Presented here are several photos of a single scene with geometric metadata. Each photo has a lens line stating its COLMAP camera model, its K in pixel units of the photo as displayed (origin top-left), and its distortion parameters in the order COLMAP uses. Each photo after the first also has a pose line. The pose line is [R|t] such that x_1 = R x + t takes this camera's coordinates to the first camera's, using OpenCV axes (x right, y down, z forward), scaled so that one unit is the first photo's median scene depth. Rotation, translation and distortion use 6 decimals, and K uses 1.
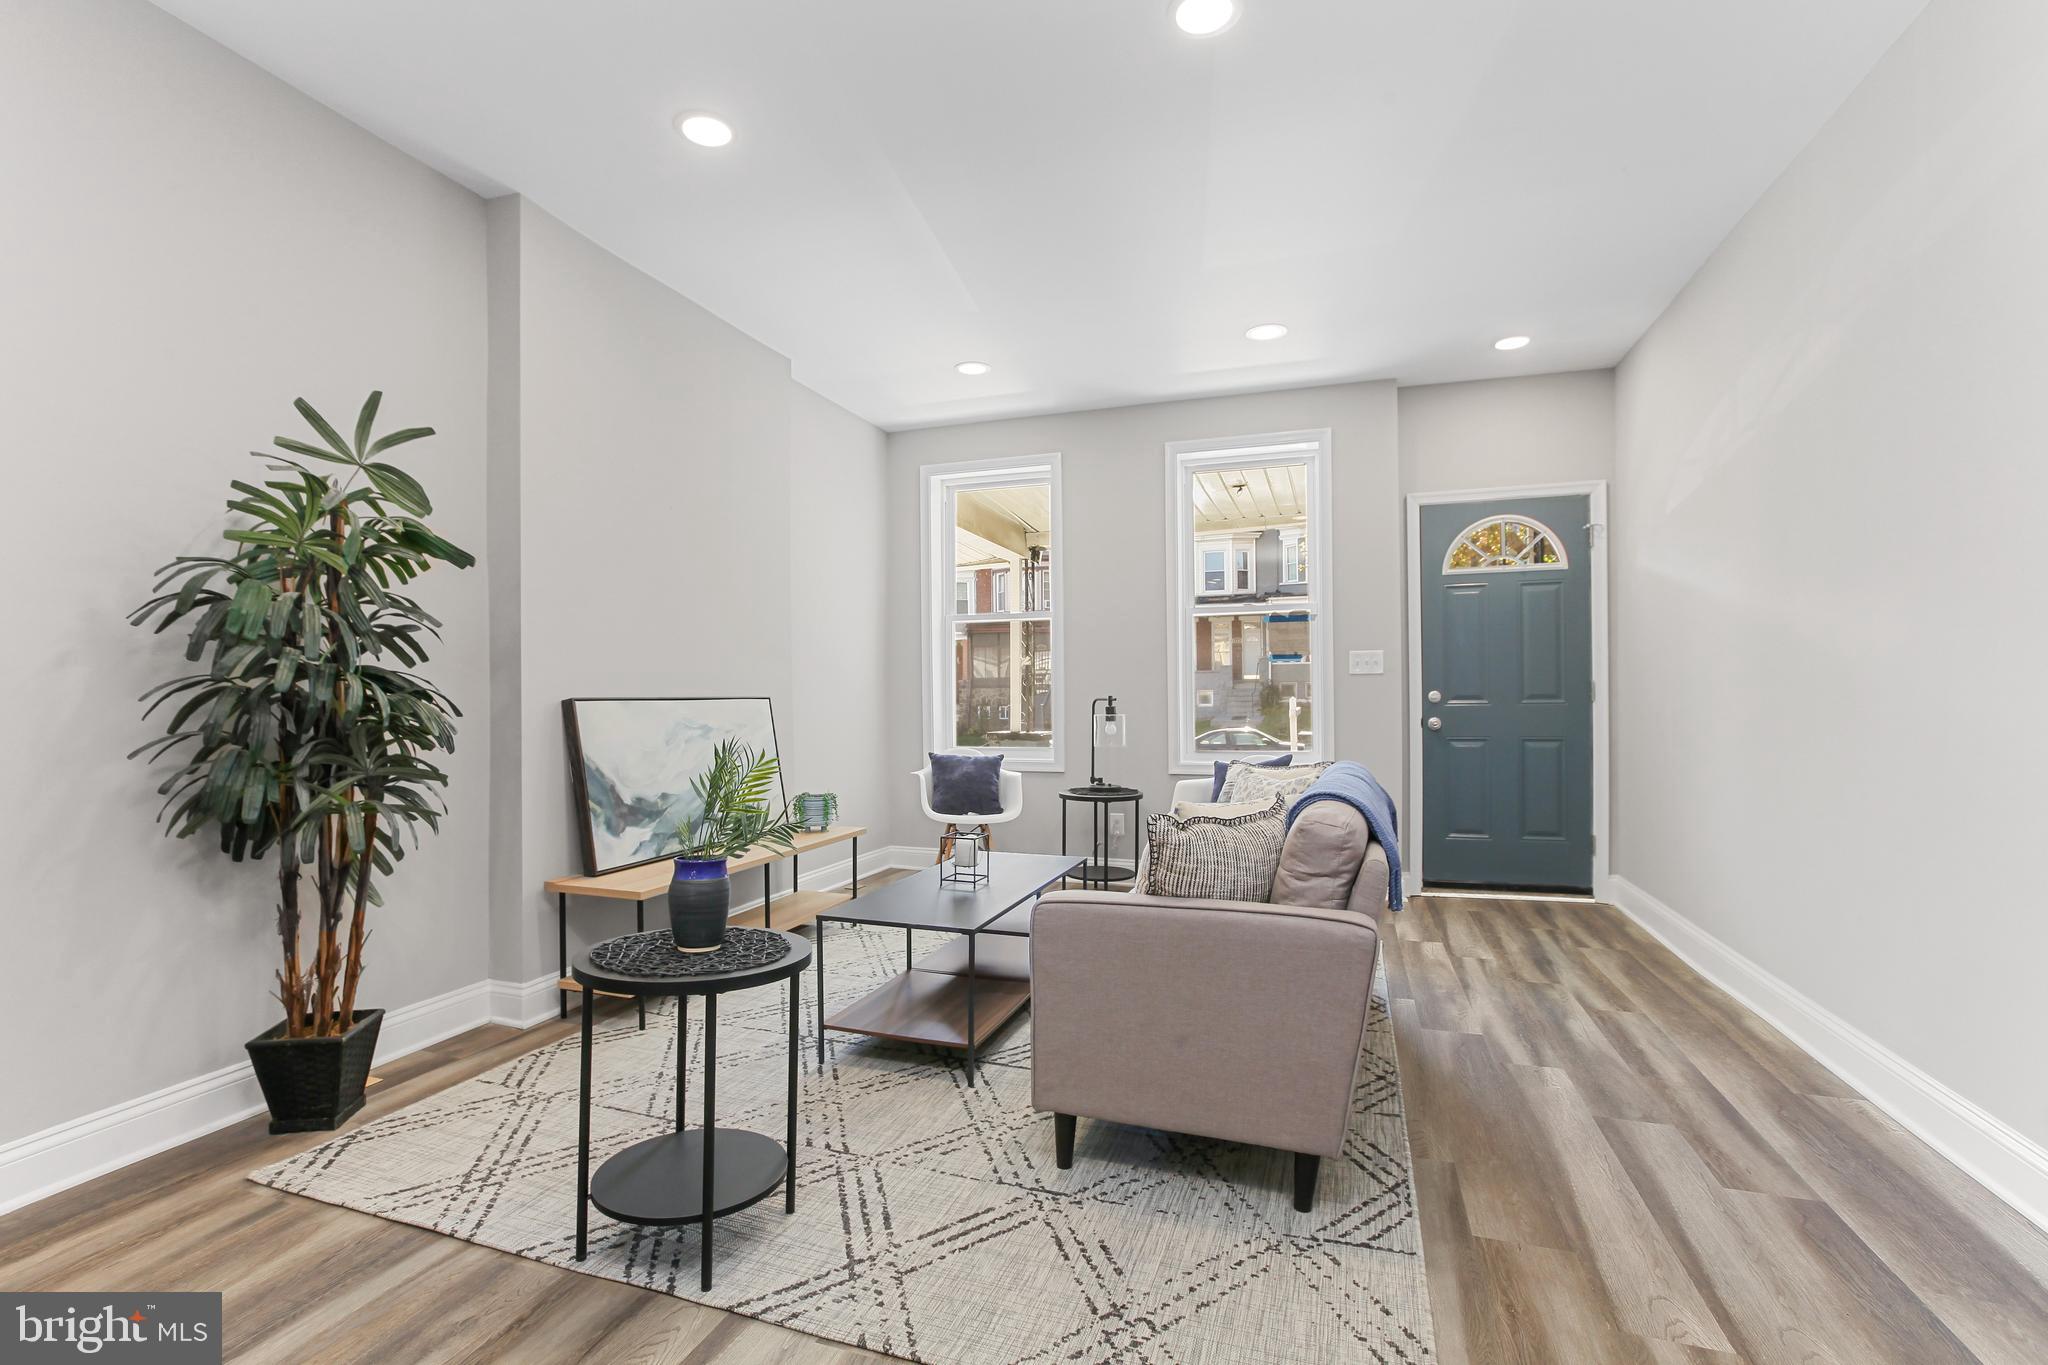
lens RADIAL K [[919.9, 0, 1010.1], [0, 919.9, 692.9], [0, 0, 1]] dist [-0.022767, 0.011664]
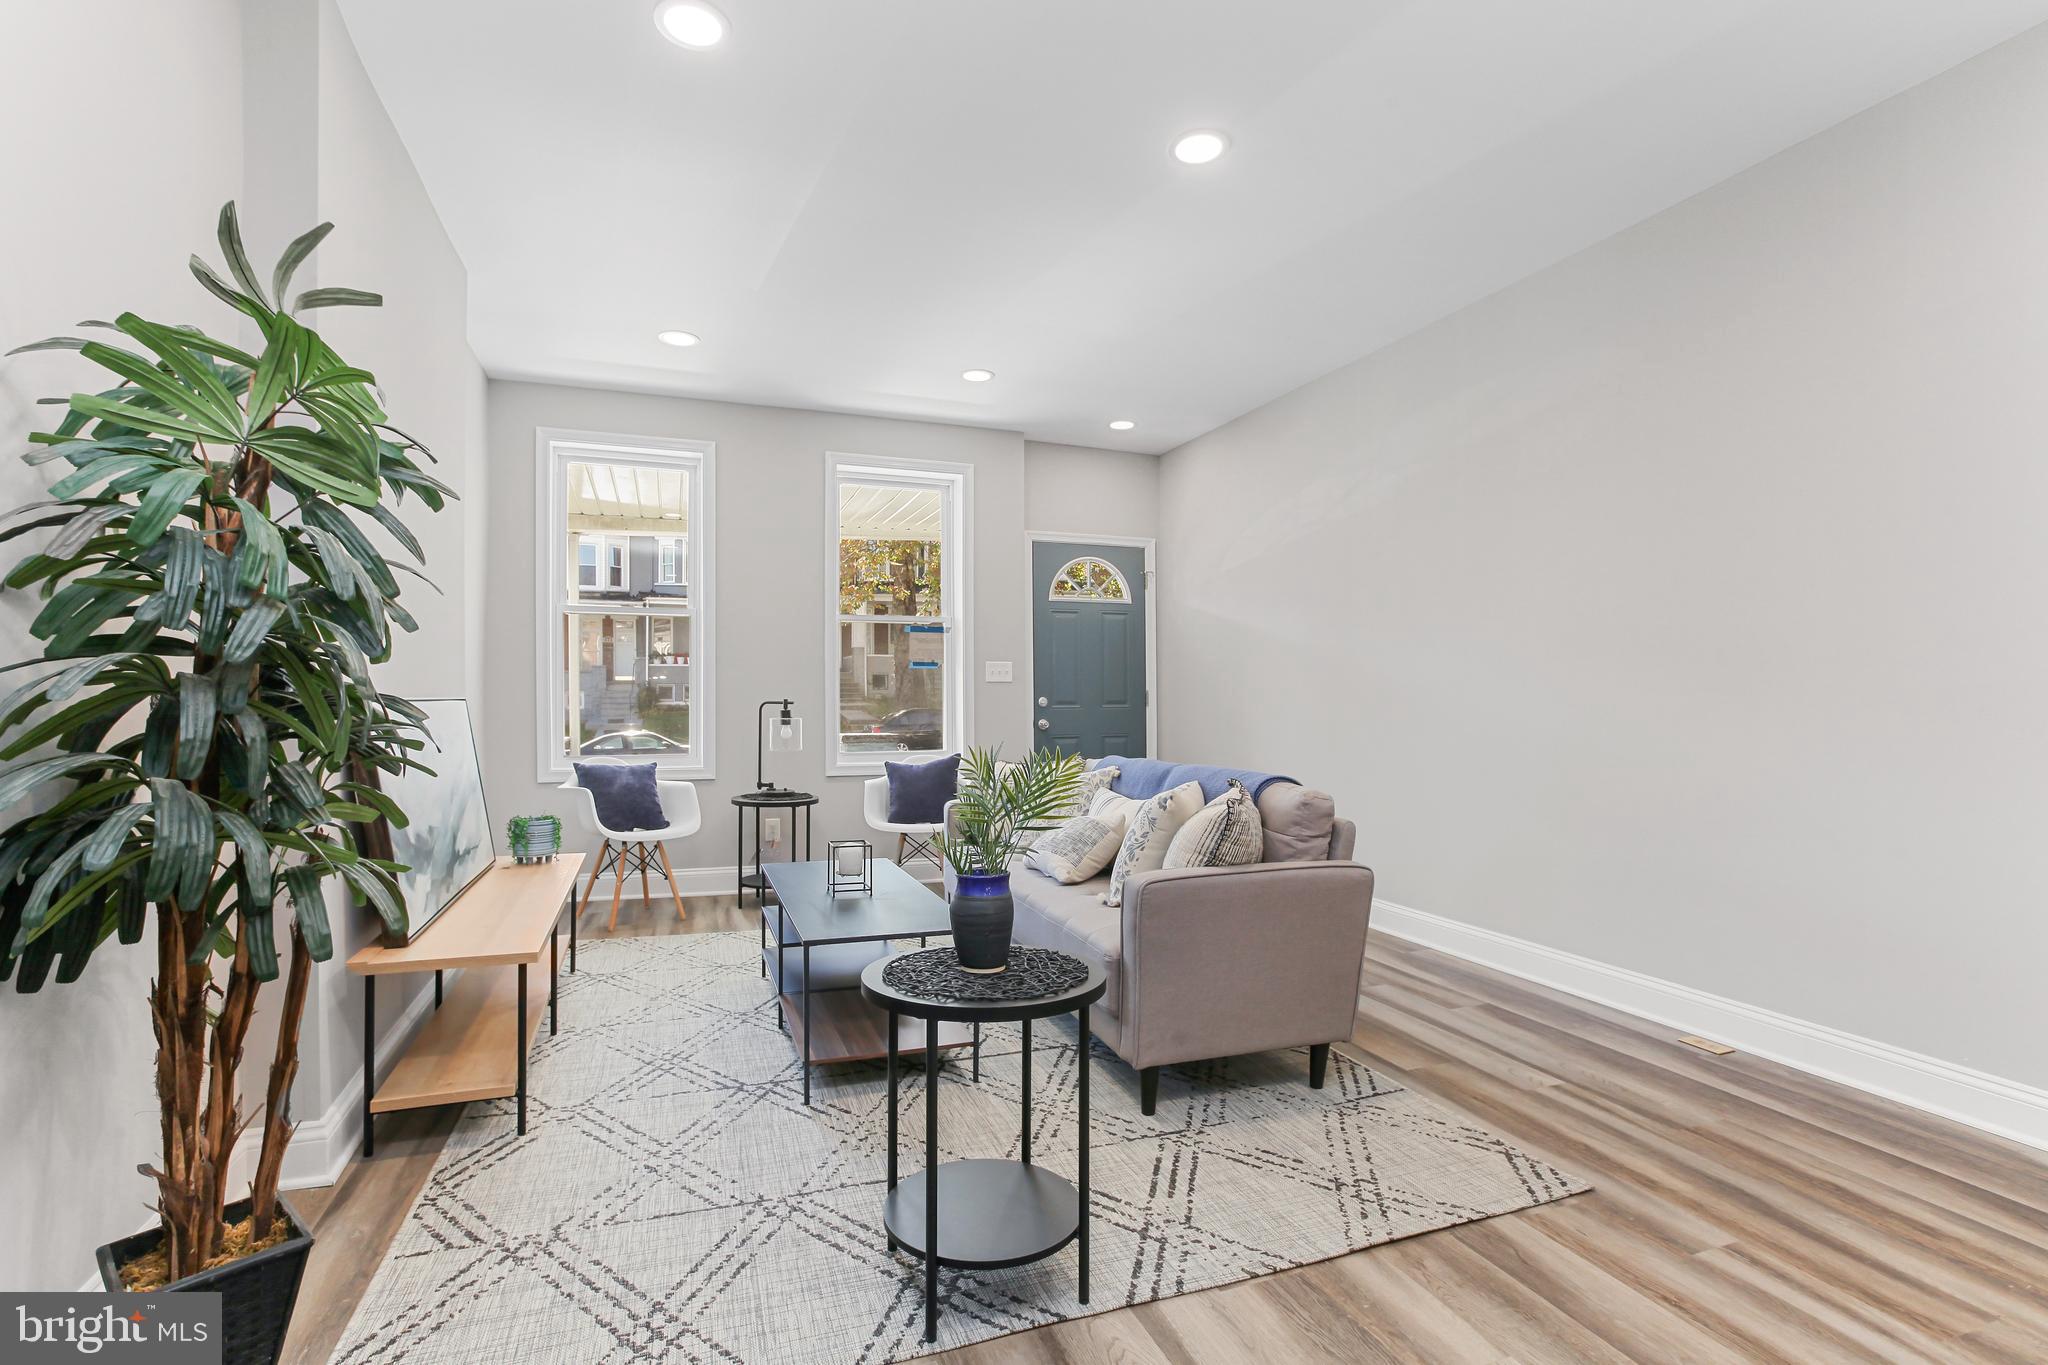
lens RADIAL K [[919.9, 0, 995.7], [0, 919.9, 695.1], [0, 0, 1]] dist [-0.022767, 0.011664]
pose [[0.779906, 0.010758, 0.625804, -0.358948], [-0.010291, 0.999938, -0.004365, 0.001164], [-0.625812, -0.003036, 0.779968, 0.101795]]
